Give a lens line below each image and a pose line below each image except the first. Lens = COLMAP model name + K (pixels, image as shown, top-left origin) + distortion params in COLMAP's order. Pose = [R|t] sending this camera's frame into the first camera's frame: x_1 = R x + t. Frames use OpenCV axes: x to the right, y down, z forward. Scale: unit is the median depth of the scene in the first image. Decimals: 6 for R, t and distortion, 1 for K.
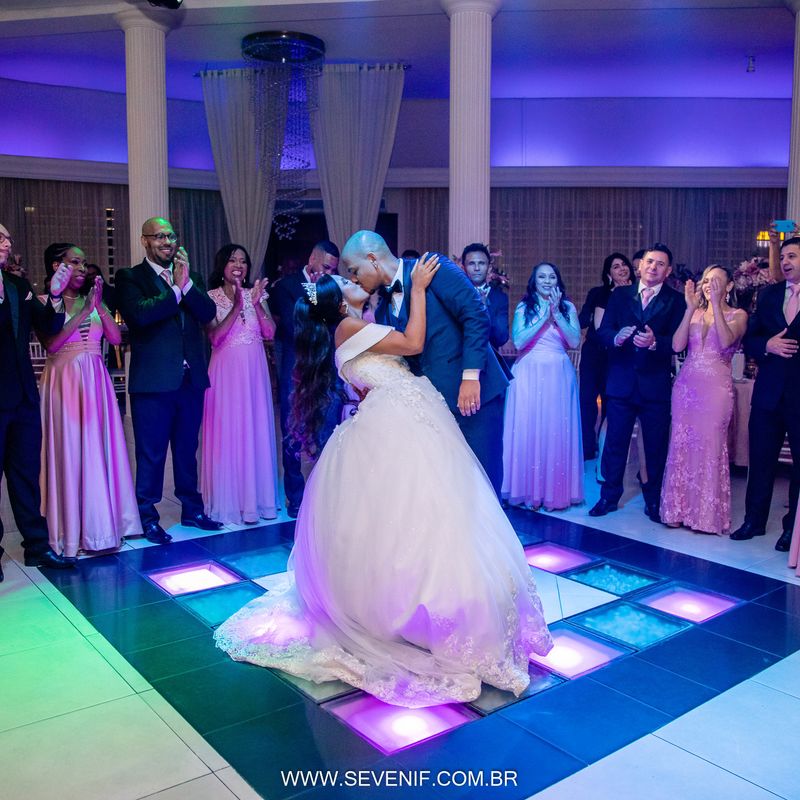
lens RADIAL K [[819.9, 0, 400.0], [0, 819.9, 400.0], [0, 0, 1]] dist [-0.089807, 0.030155]
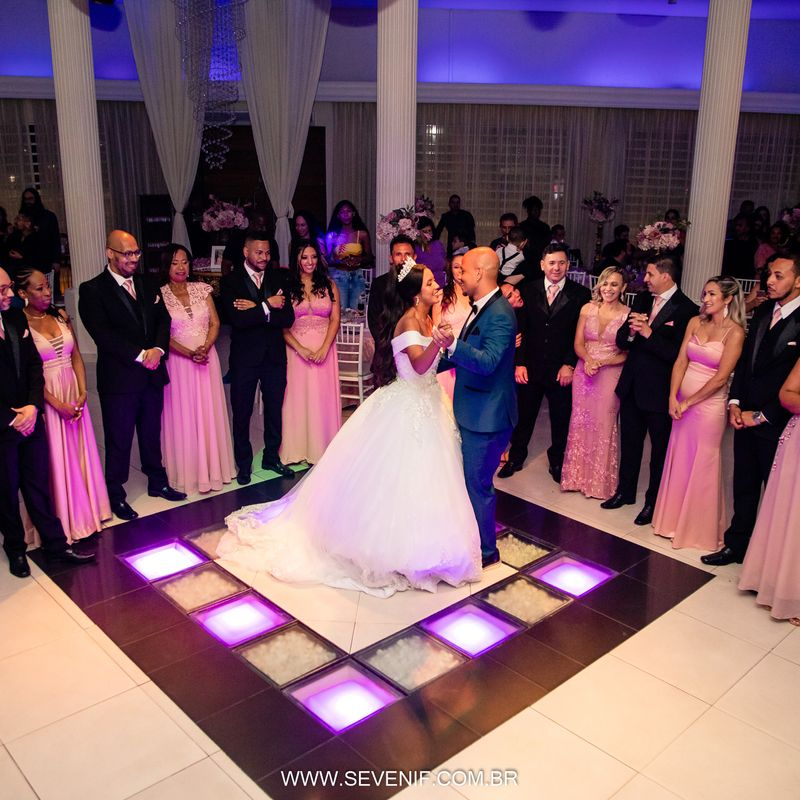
lens RADIAL K [[819.9, 0, 400.0], [0, 819.9, 400.0], [0, 0, 1]] dist [-0.089807, 0.030155]
pose [[0.996037, -0.013157, 0.087957, -0.009758], [-0.001098, 0.987102, 0.160090, -0.150726], [-0.088929, -0.159552, 0.983176, -0.116252]]
